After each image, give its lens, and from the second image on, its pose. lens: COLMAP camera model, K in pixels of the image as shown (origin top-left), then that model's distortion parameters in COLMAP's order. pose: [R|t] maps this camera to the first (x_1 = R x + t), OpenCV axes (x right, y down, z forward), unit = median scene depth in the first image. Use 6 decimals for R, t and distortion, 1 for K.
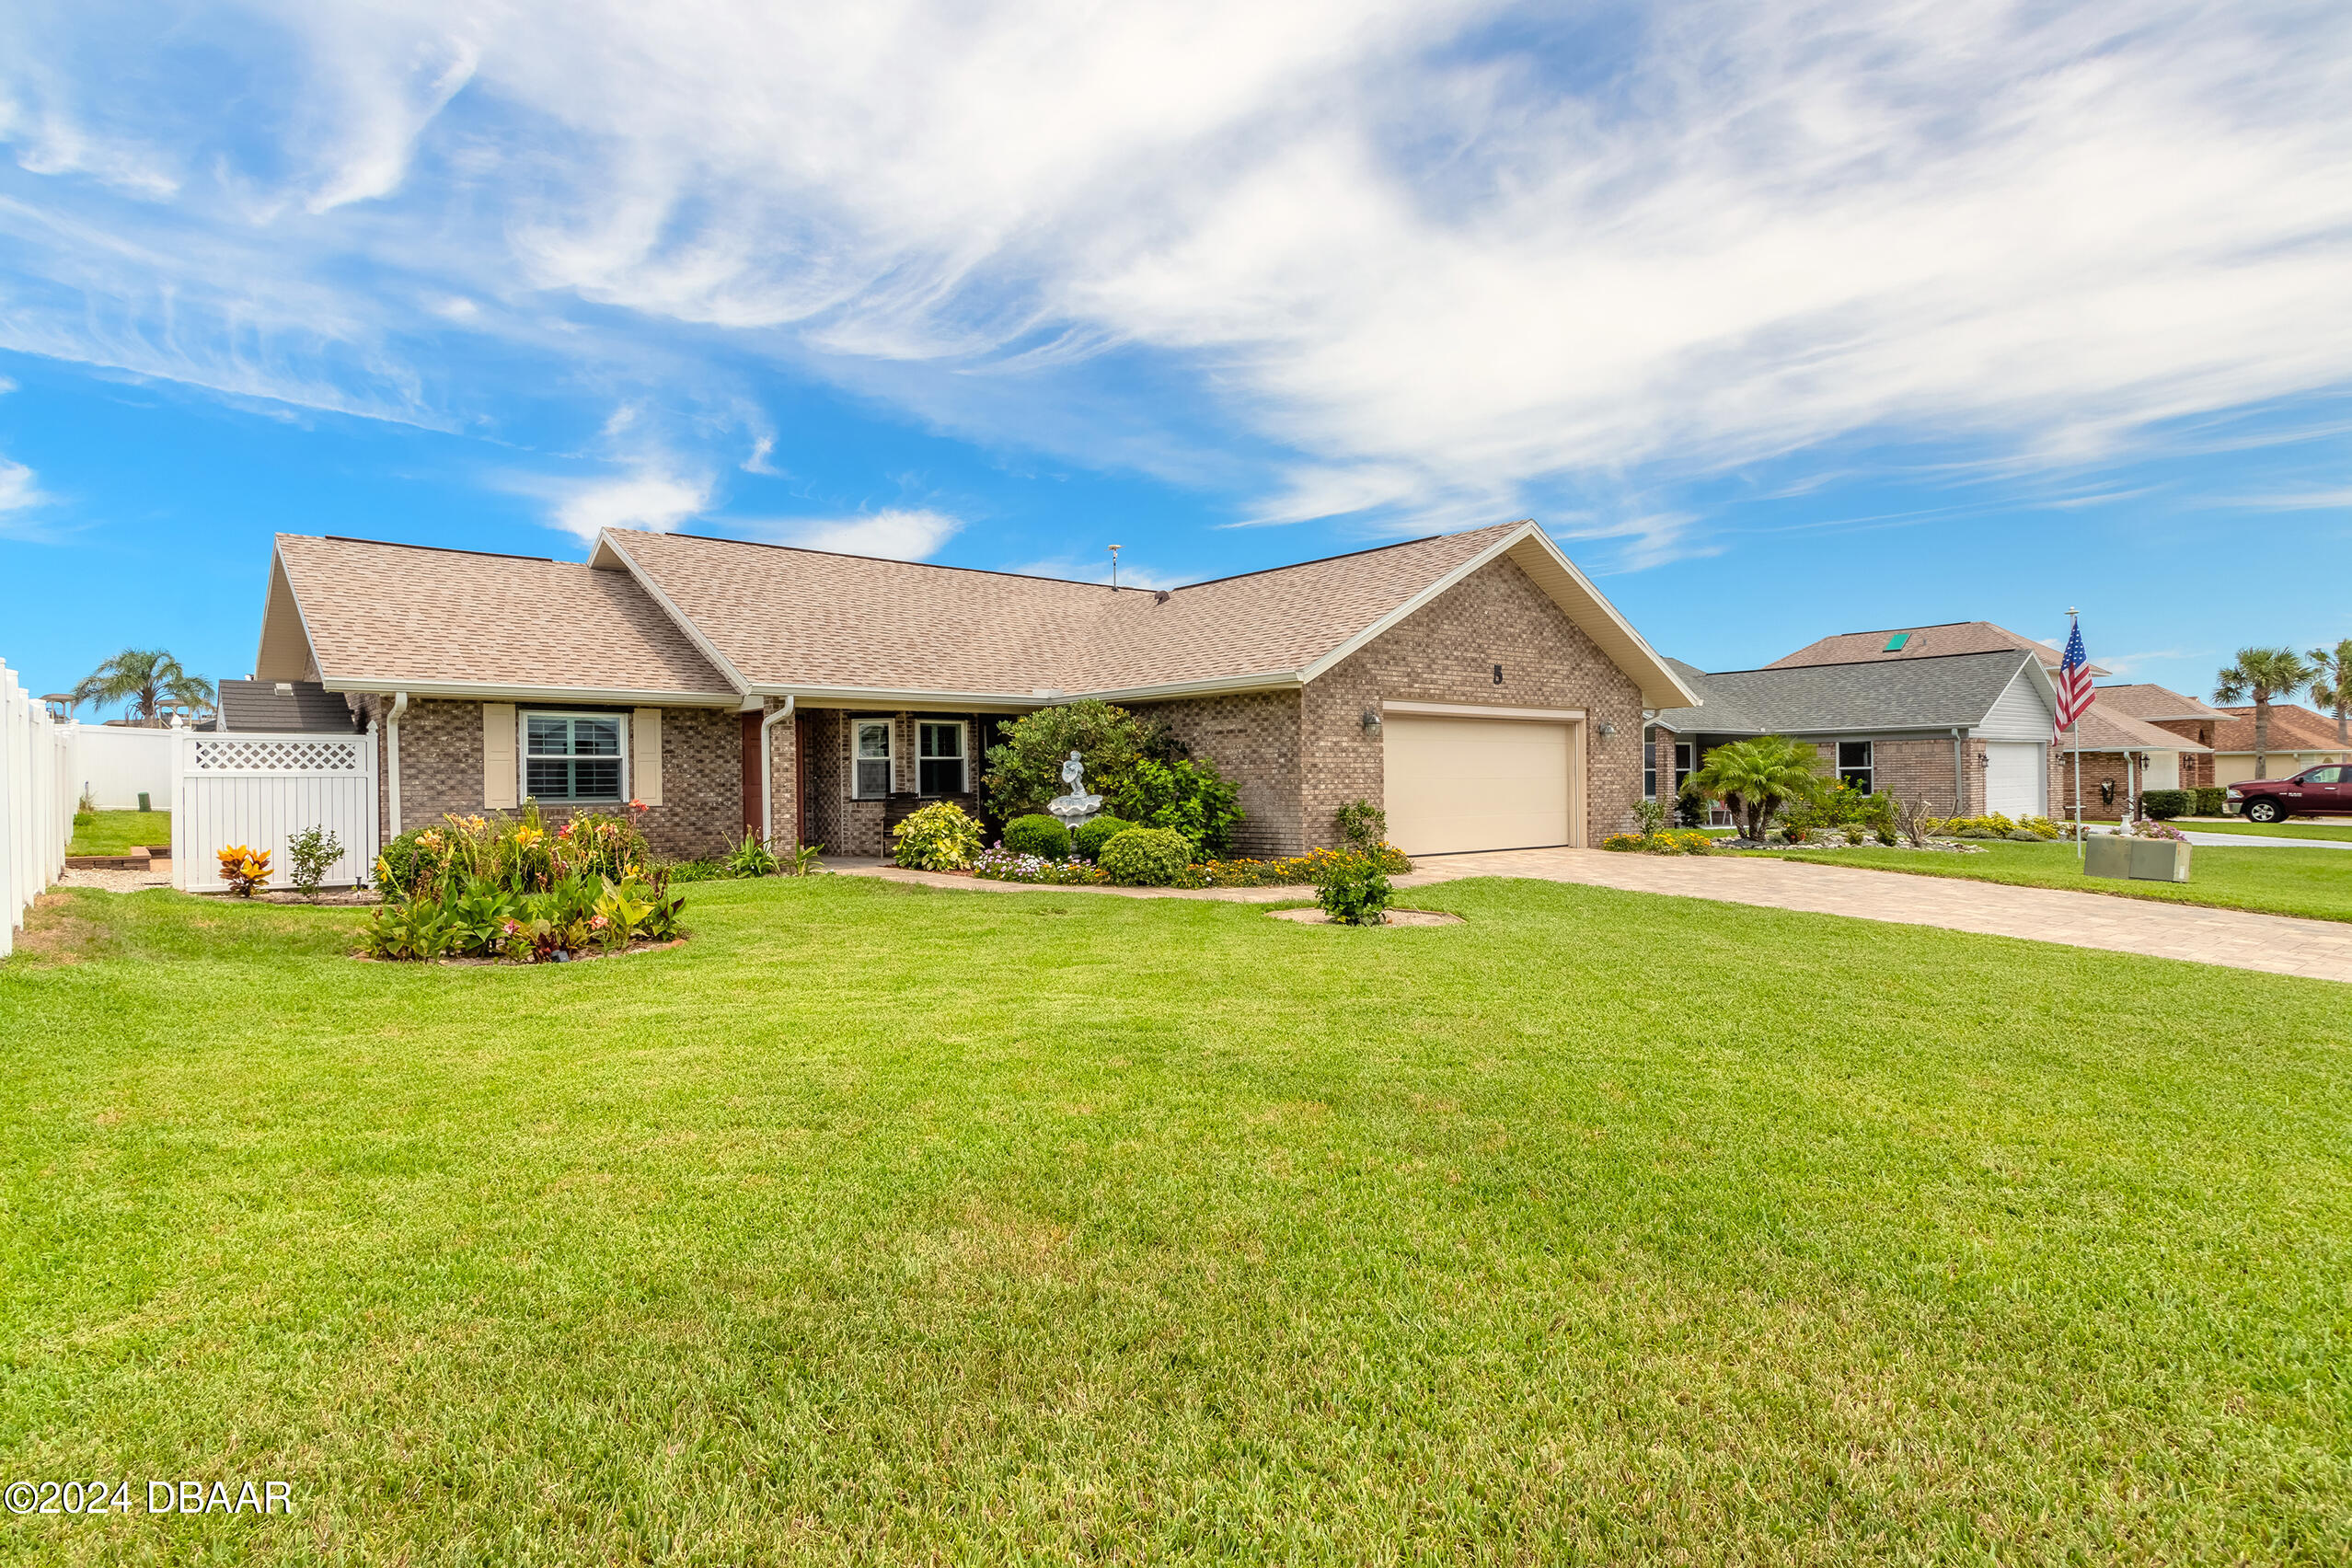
lens RADIAL K [[1285.4, 0, 1176.0], [0, 1285.4, 784.0], [0, 0, 1]] dist [0.003962, 0.000362]
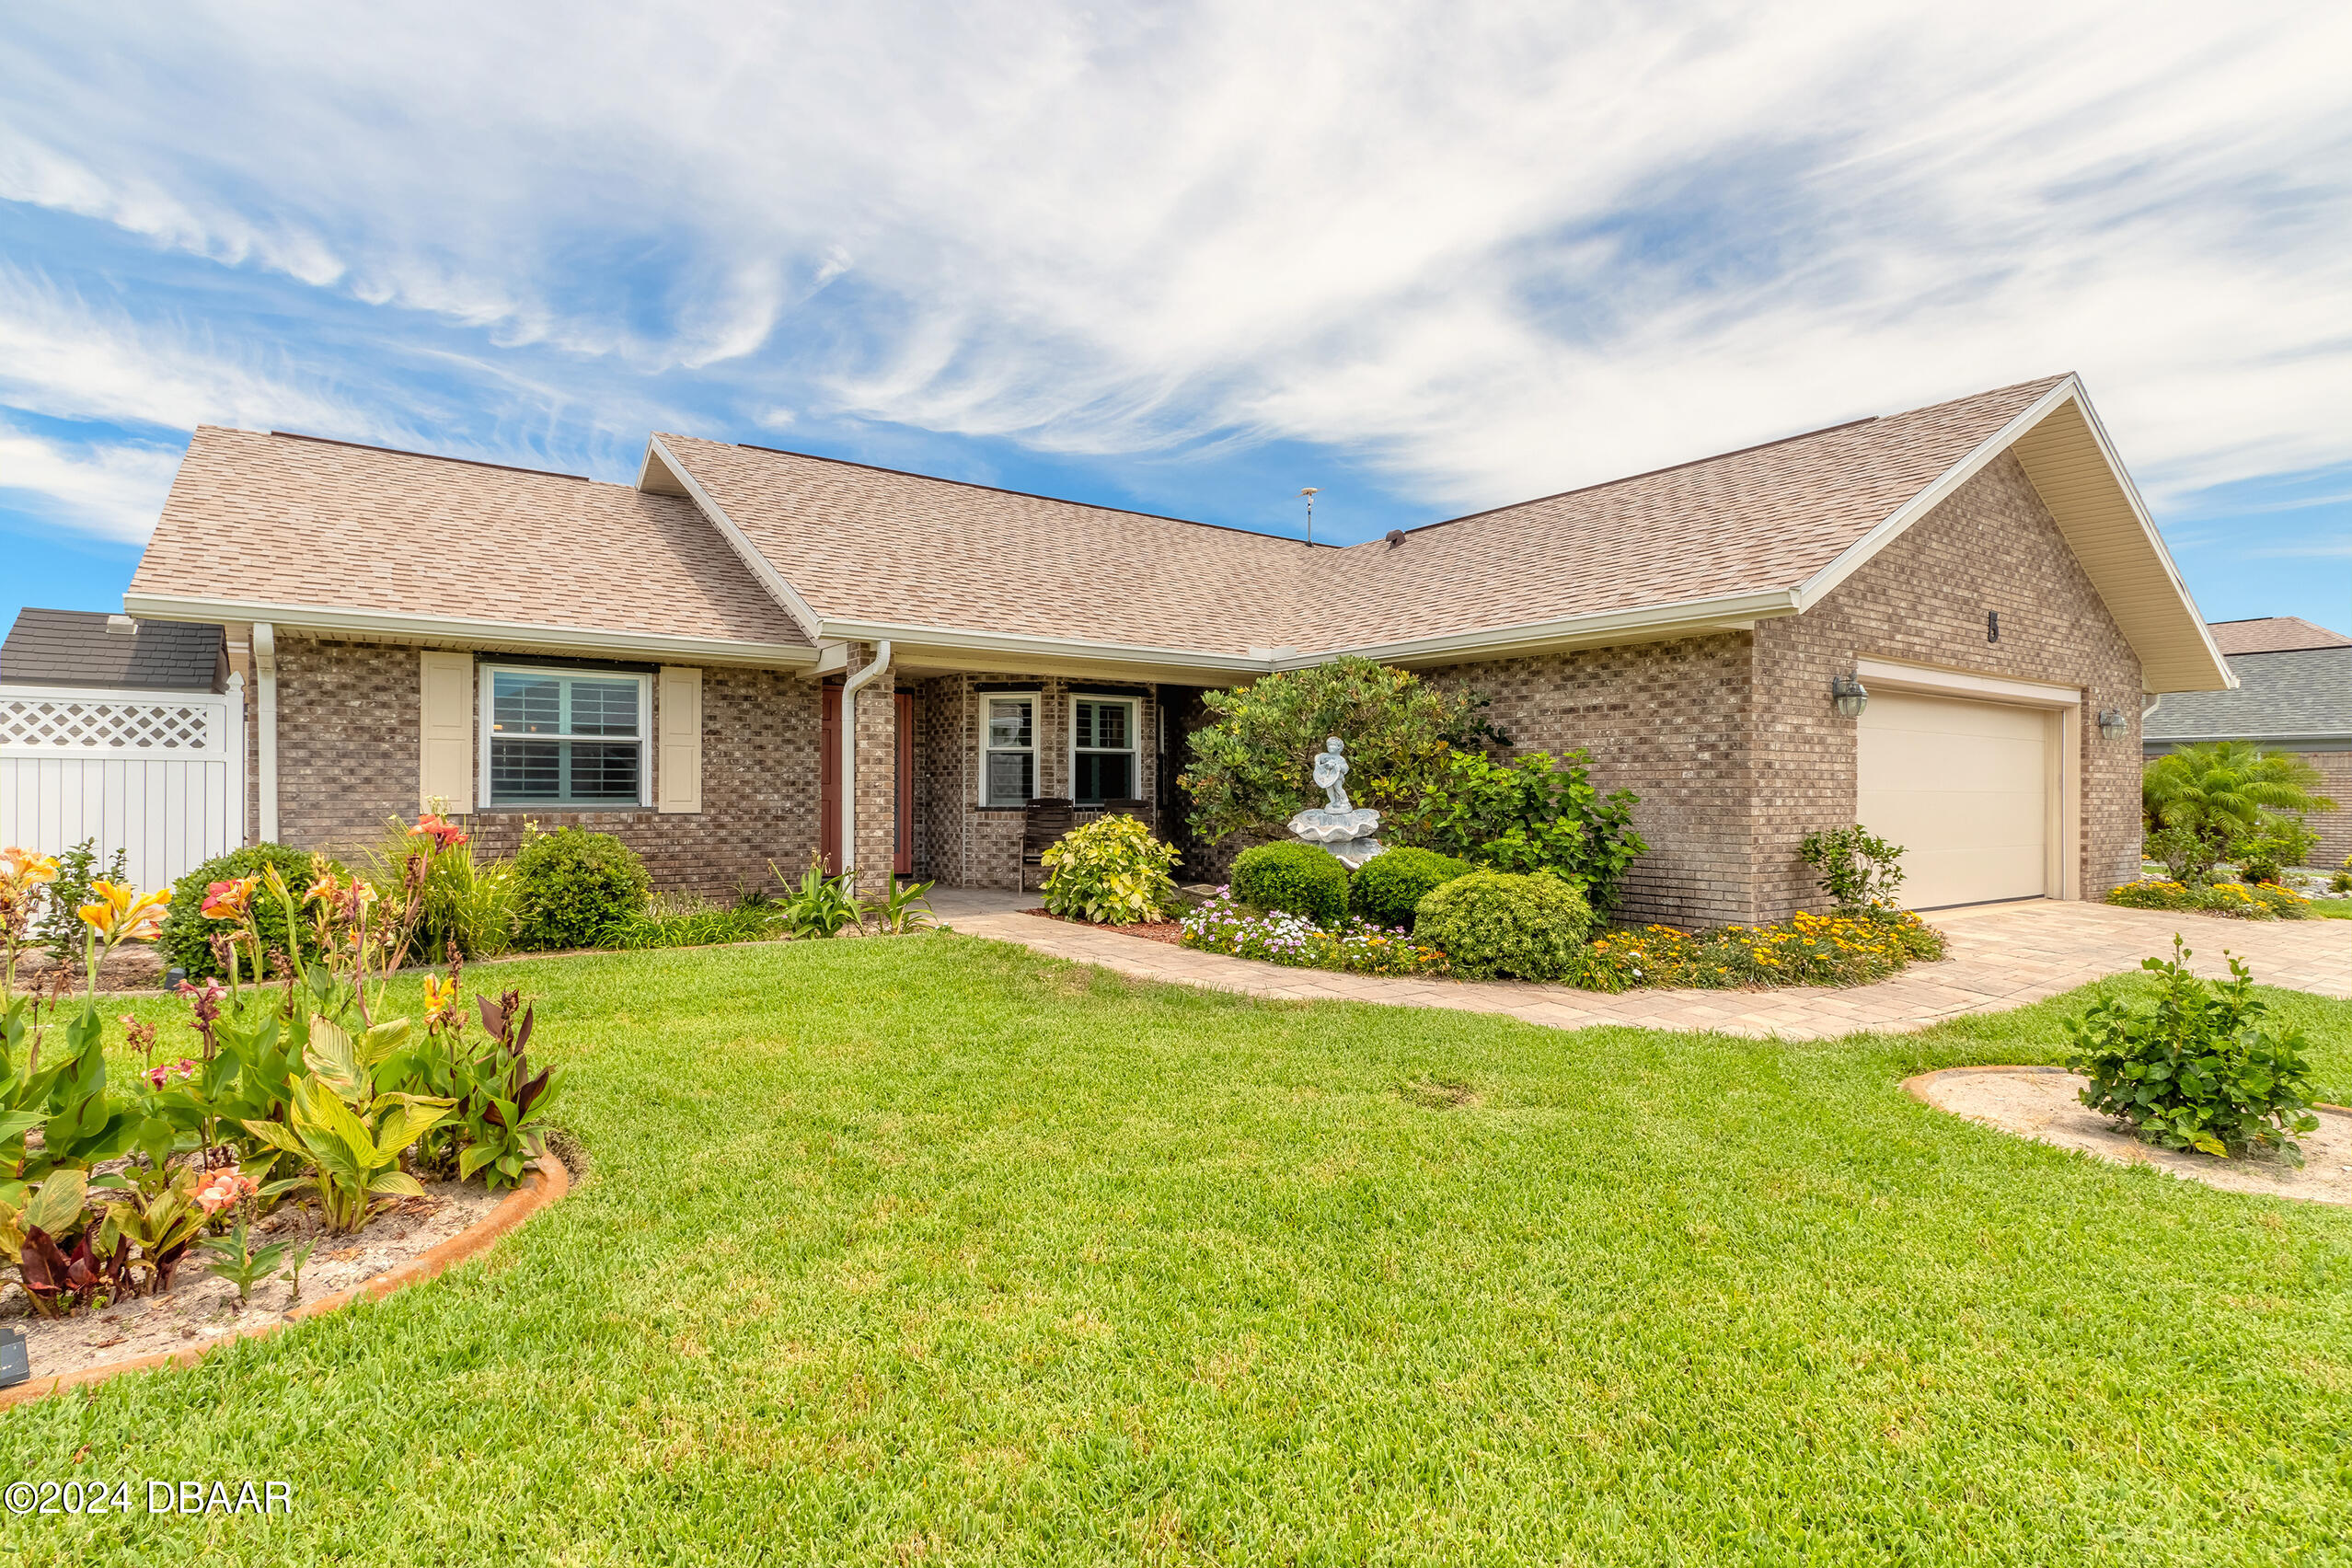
lens RADIAL K [[1171.5, 0, 1176.0], [0, 1171.5, 784.0], [0, 0, 1]] dist [0.003986, -0.000083]
pose [[0.996951, 0.015964, -0.076384, -0.109895], [-0.016401, 0.999853, -0.005095, 0.001013], [0.076291, 0.006332, 0.997065, 0.425572]]
